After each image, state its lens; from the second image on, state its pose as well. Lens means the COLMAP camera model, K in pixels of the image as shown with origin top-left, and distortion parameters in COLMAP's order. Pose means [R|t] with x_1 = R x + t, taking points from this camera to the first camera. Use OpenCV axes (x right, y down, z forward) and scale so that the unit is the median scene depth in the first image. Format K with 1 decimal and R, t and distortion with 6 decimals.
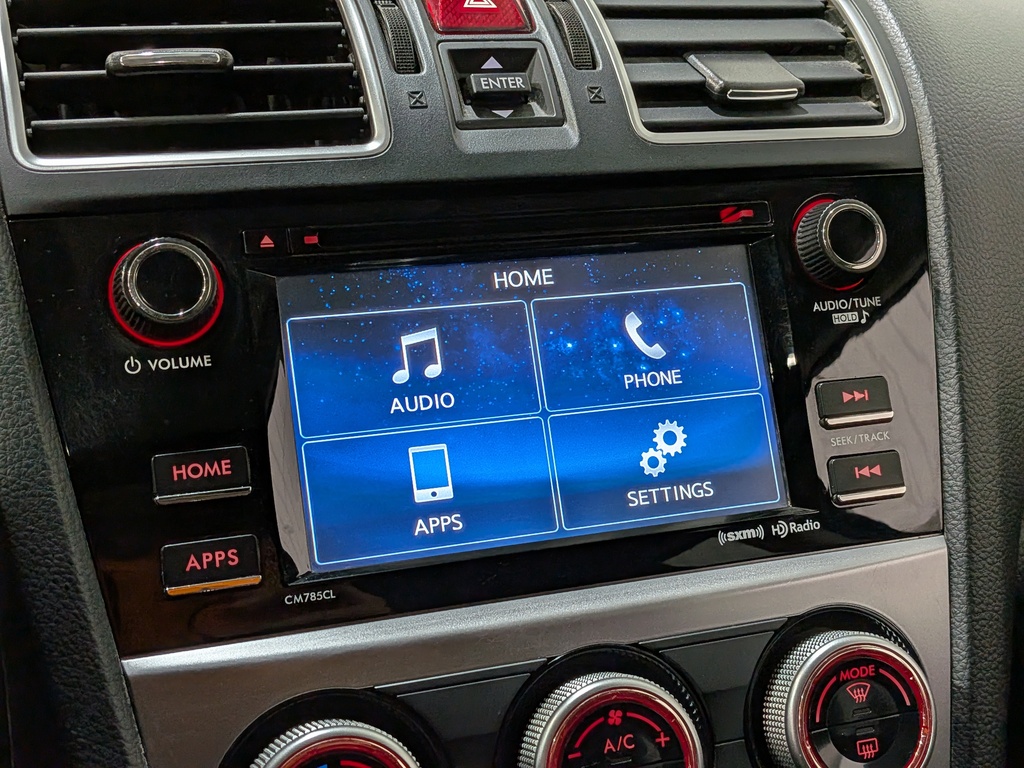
lens RADIAL K [[1573.4, 0, 571.9], [0, 1573.4, 378.5], [0, 0, 1]] dist [0.117855, -0.331612]
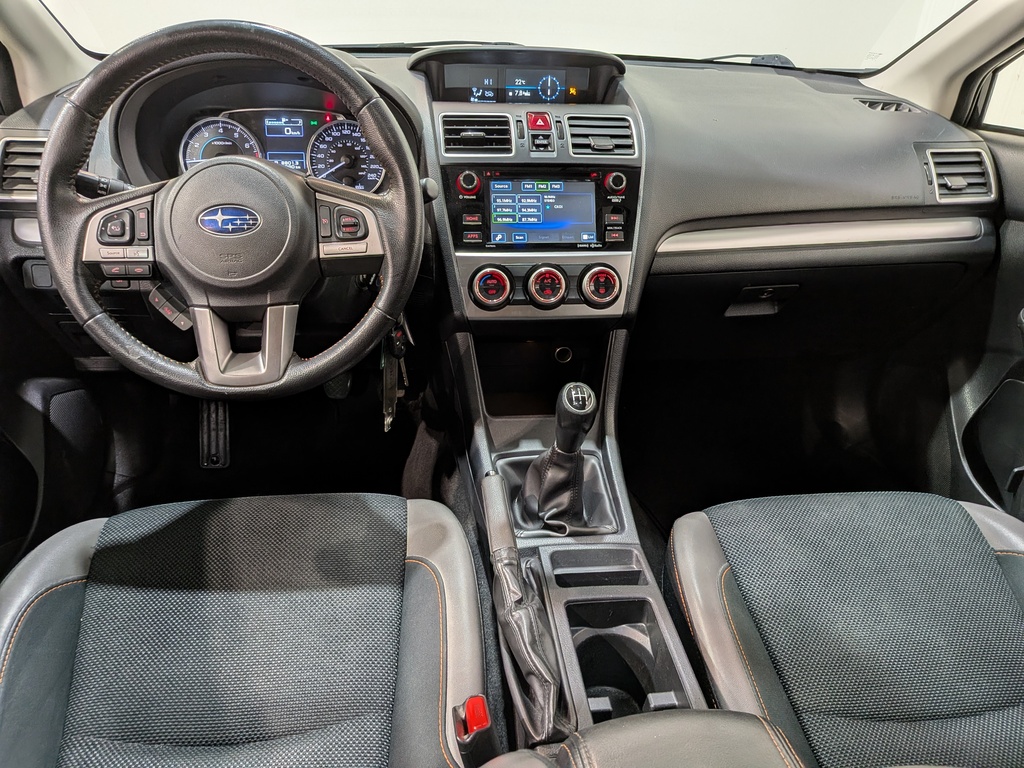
lens RADIAL K [[783.3, 0, 514.0], [0, 783.3, 409.9], [0, 0, 1]] dist [0.091906, -0.195784]
pose [[0.969064, 0.120121, -0.215607, 0.474685], [-0.084296, 0.982126, 0.168294, 0.203983], [0.231969, -0.144913, 0.961868, -1.375590]]
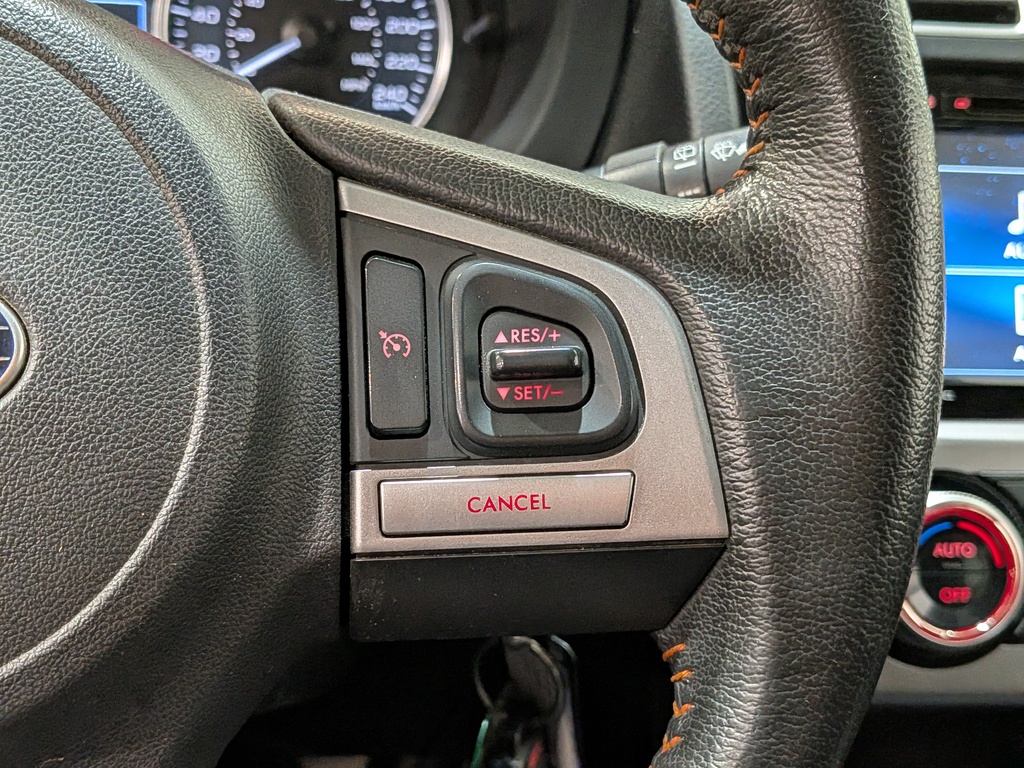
lens RADIAL K [[1567.9, 0, 512.0], [0, 1567.9, 384.0], [0, 0, 1]] dist [0.101706, -0.243815]
pose [[0.980534, 0.116701, -0.157906, -0.266905], [-0.110392, 0.992719, 0.048183, 0.097773], [0.162379, -0.029814, 0.986278, -0.236466]]
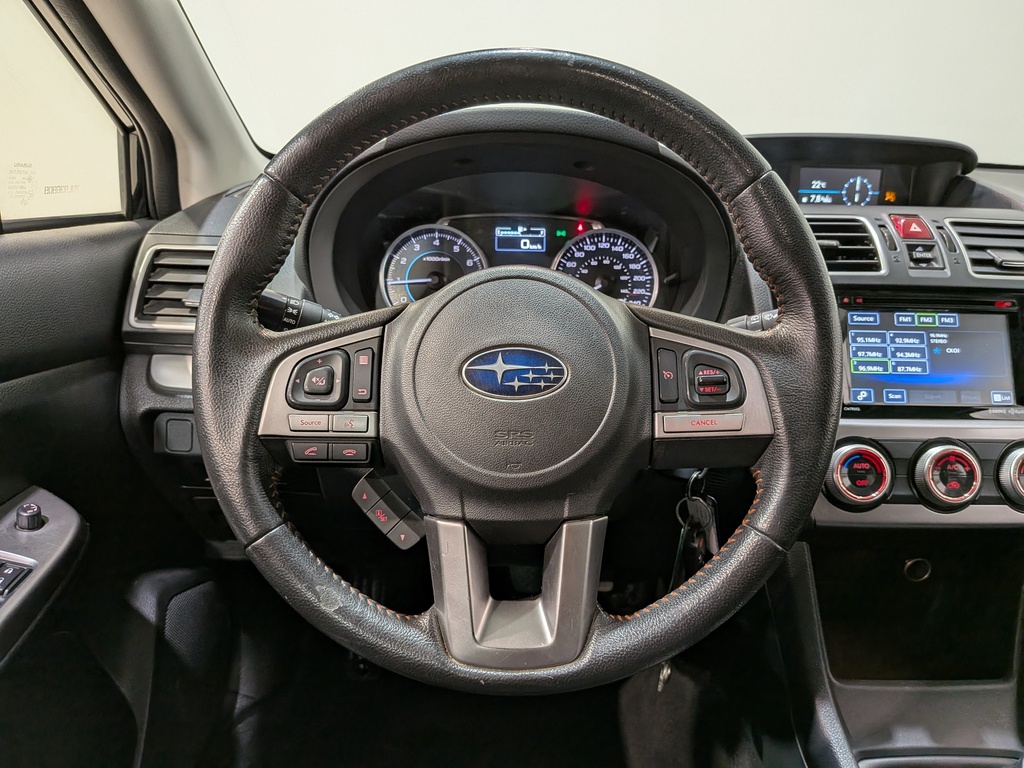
lens RADIAL K [[765.1, 0, 512.0], [0, 765.1, 384.0], [0, 0, 1]] dist [0.087906, -0.183642]
pose [[0.934923, 0.097938, -0.341067, -0.257212], [-0.108275, 0.994056, -0.011354, 0.164626], [0.337927, 0.047544, 0.939971, -0.665796]]
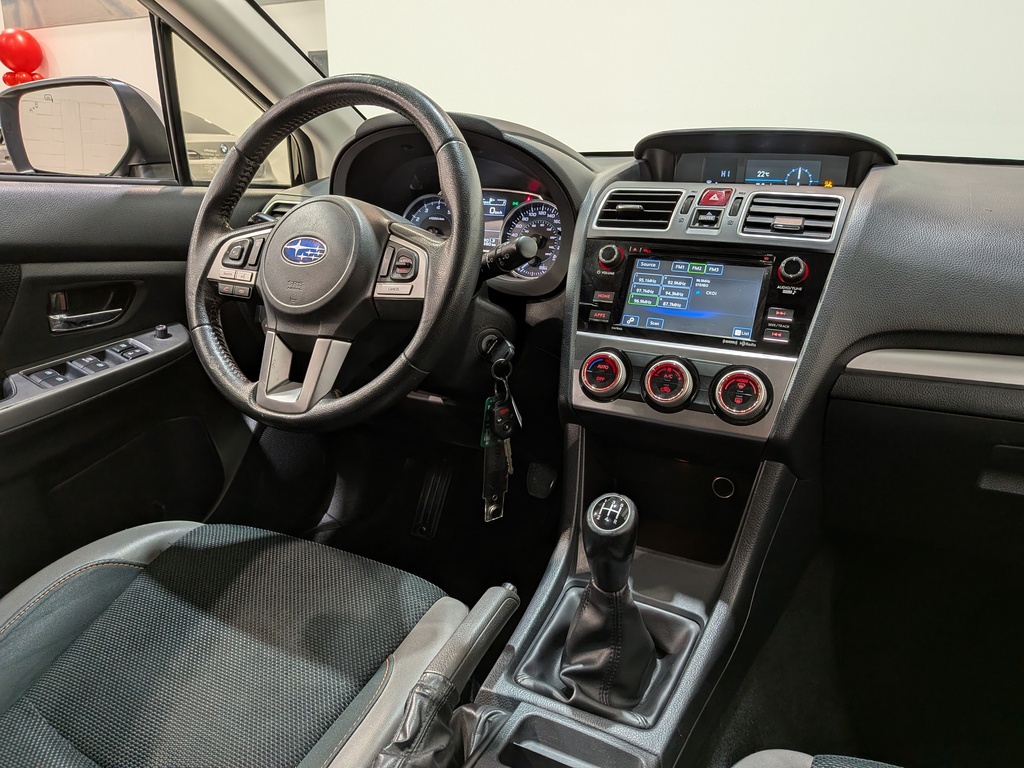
lens RADIAL K [[765.1, 0, 512.0], [0, 765.1, 384.0], [0, 0, 1]] dist [0.087906, -0.183642]
pose [[0.648955, 0.195887, -0.735178, 1.111126], [-0.247783, 0.968022, 0.039205, 0.249123], [0.719348, 0.156722, 0.676740, -0.548482]]
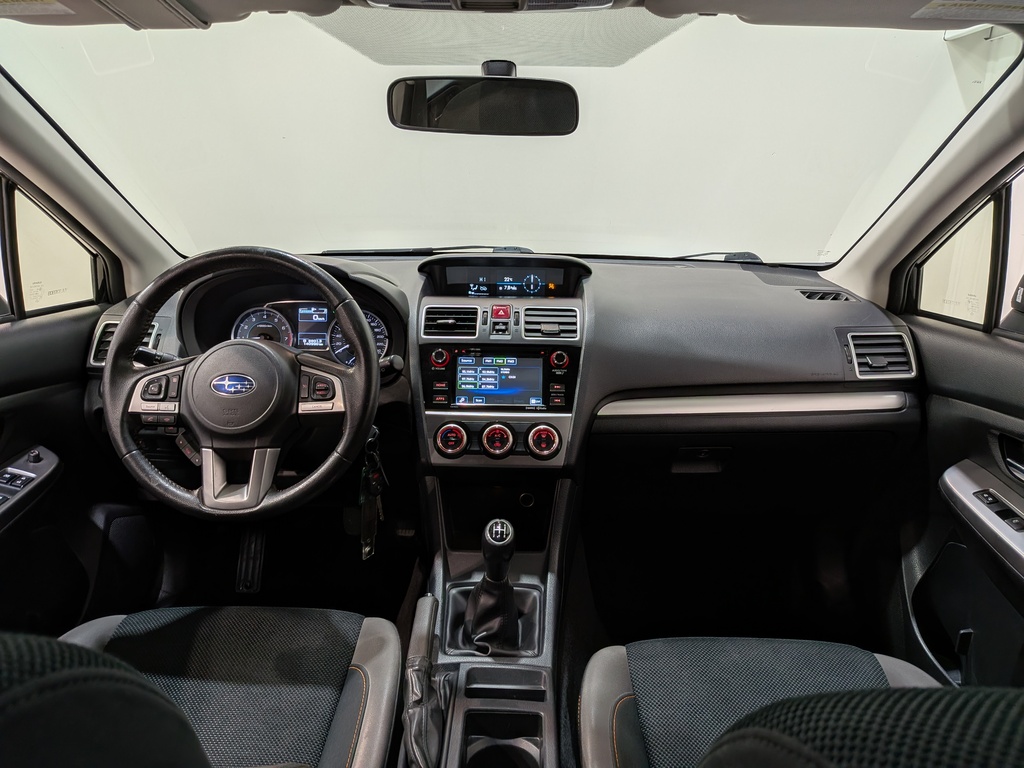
lens RADIAL K [[791.4, 0, 512.0], [0, 791.4, 384.0], [0, 0, 1]] dist [0.103229, -0.218373]
pose [[0.920481, 0.082988, -0.381874, 1.138439], [-0.110479, 0.992590, -0.050595, 0.165183], [0.374845, 0.088761, 0.922829, -1.680773]]
